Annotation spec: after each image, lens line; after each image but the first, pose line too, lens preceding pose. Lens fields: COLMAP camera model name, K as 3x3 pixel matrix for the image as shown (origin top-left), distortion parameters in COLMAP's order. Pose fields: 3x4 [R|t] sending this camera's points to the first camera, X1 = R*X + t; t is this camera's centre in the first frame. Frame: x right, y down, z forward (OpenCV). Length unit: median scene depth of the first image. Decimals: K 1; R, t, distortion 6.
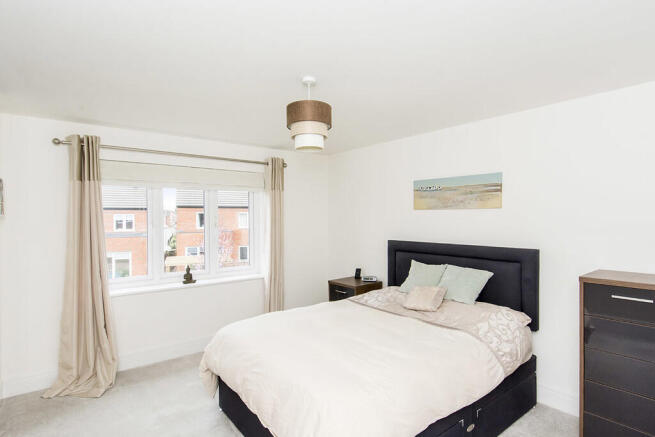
lens RADIAL K [[333.2, 0, 329.3], [0, 333.2, 220.7], [0, 0, 1]] dist [0.006807, 0.000051]
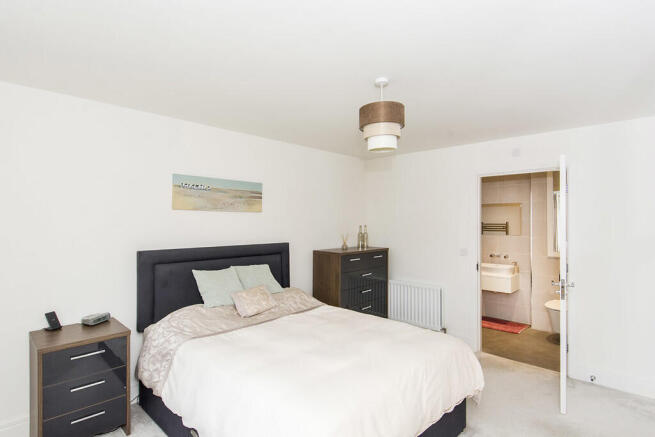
lens RADIAL K [[333.2, 0, 328.5], [0, 333.2, 220.1], [0, 0, 1]] dist [0.006807, 0.000051]
pose [[-0.107627, -0.001146, 0.994191, -0.660968], [0.000600, 0.999999, 0.001217, -0.008953], [-0.994191, 0.000728, -0.107626, 0.798948]]
